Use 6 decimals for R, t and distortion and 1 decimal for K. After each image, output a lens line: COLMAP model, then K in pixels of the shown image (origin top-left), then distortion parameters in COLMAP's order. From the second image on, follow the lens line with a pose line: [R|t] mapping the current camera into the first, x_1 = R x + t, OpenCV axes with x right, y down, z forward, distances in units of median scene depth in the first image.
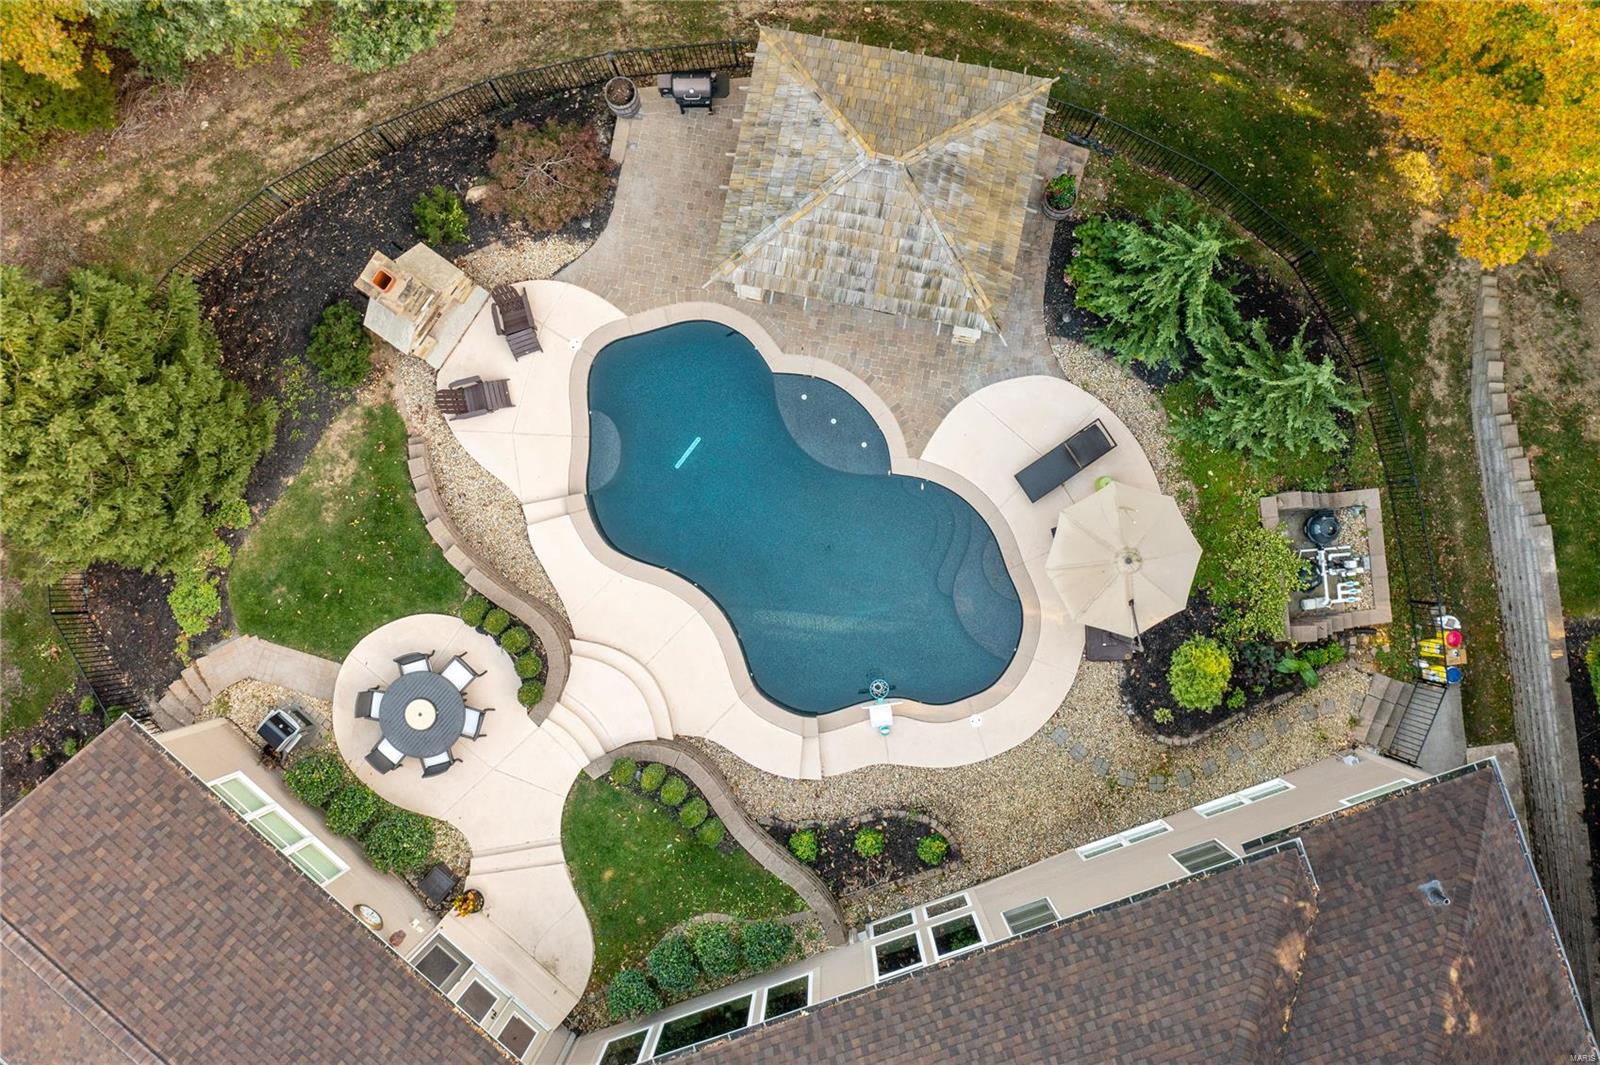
lens RADIAL K [[1265.1, 0, 796.7], [0, 1265.1, 552.2], [0, 0, 1]] dist [-0.038647, 0.004340]
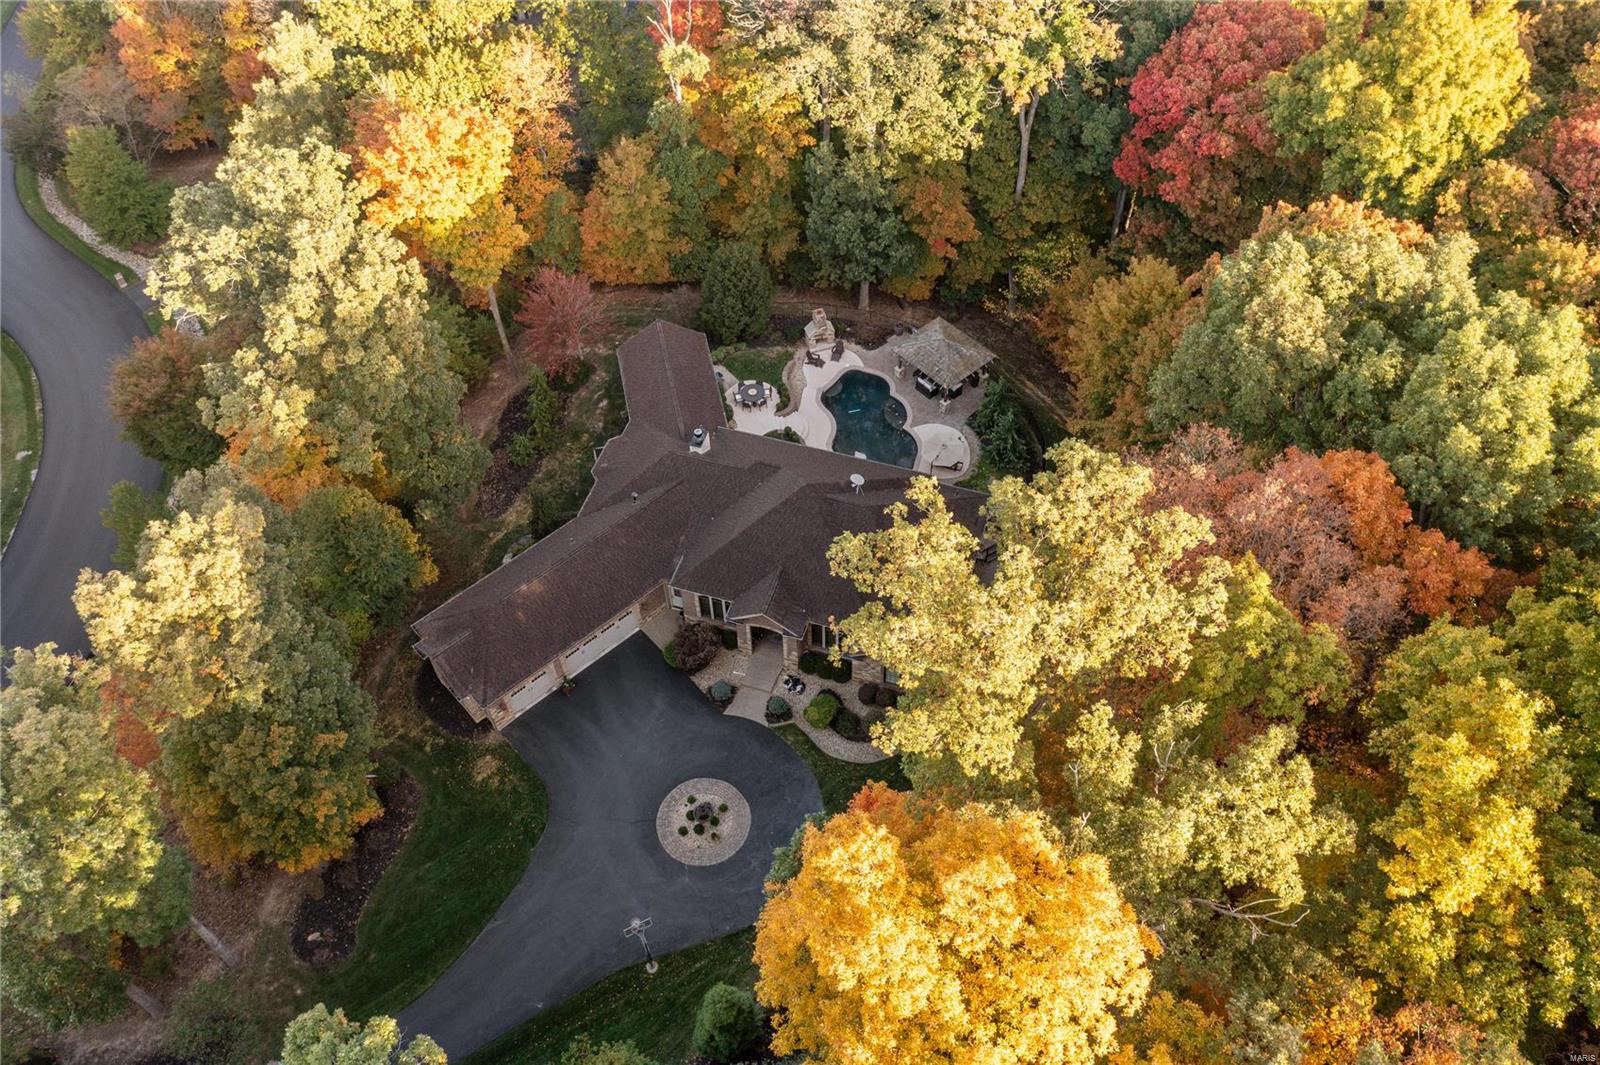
lens RADIAL K [[1265.1, 0, 796.7], [0, 1265.1, 552.2], [0, 0, 1]] dist [-0.038647, 0.004340]
pose [[0.798338, 0.482913, -0.359793, 1.204551], [-0.602165, 0.647418, -0.467170, 1.864141], [0.007334, 0.589614, 0.807652, -1.487602]]
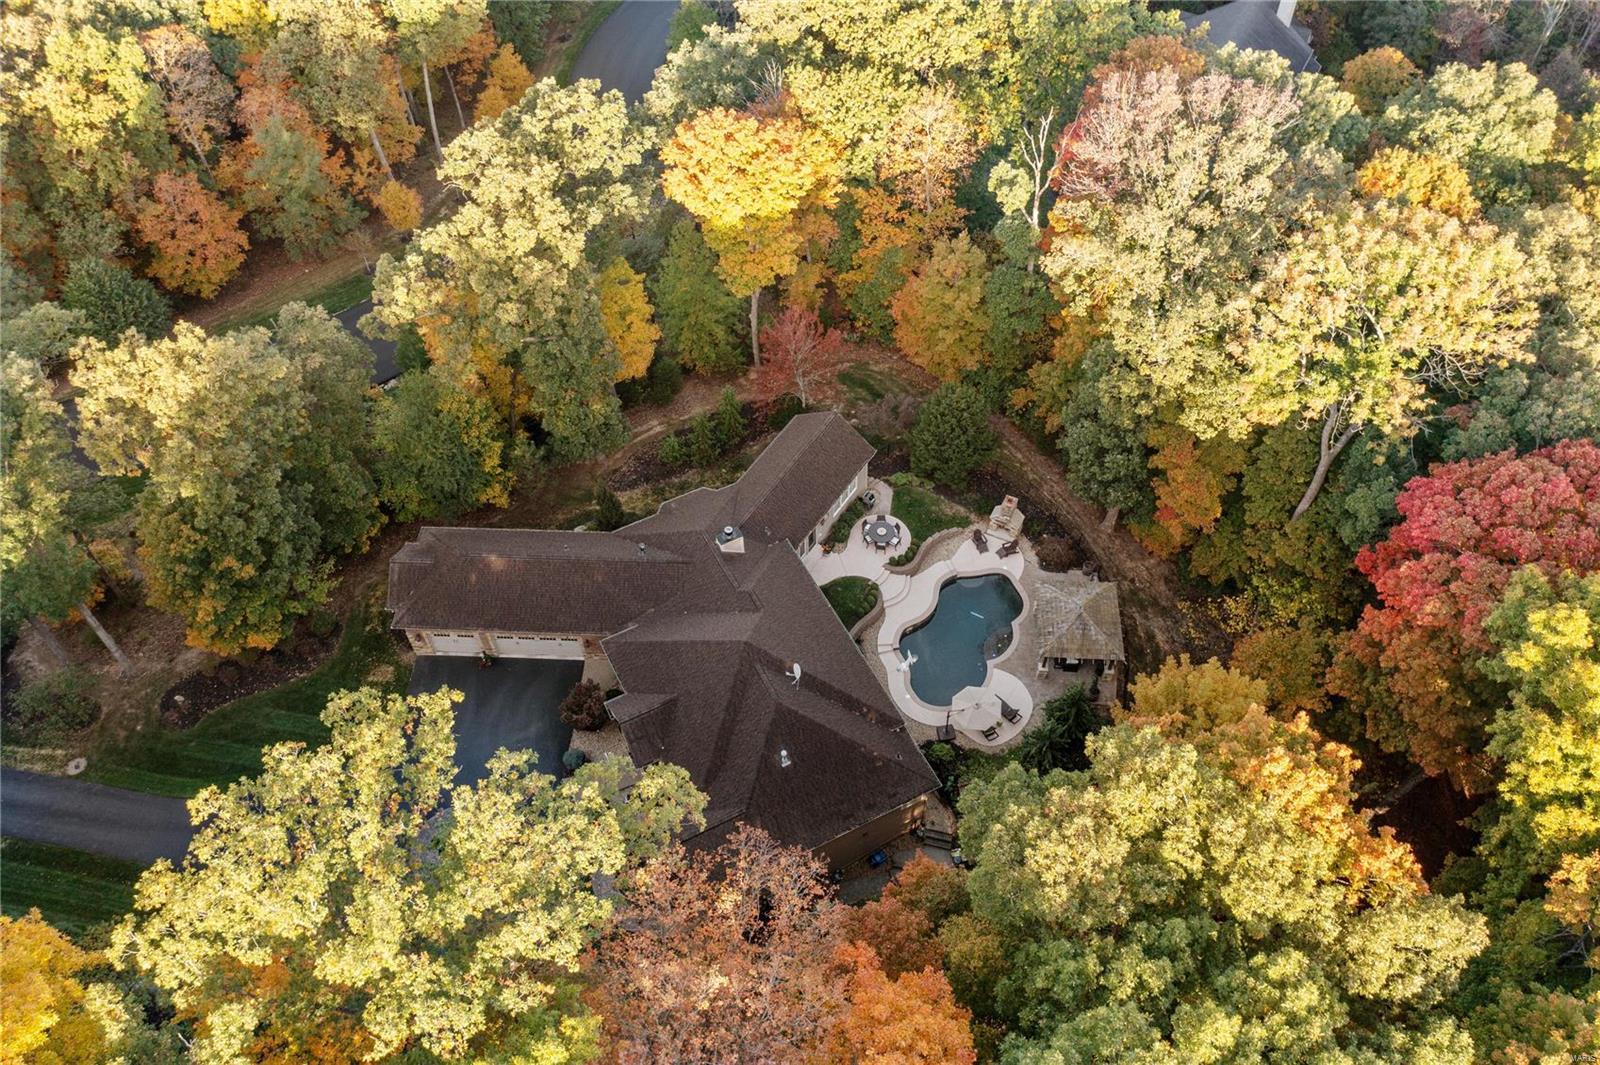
lens RADIAL K [[1257.5, 0, 800.0], [0, 1257.5, 532.5], [0, 0, 1]] dist [0.005766, 0.002811]
pose [[0.139848, 0.791591, -0.594833, 1.506328], [-0.989813, 0.127955, -0.062429, 0.506967], [0.026694, 0.597505, 0.801421, -1.509278]]
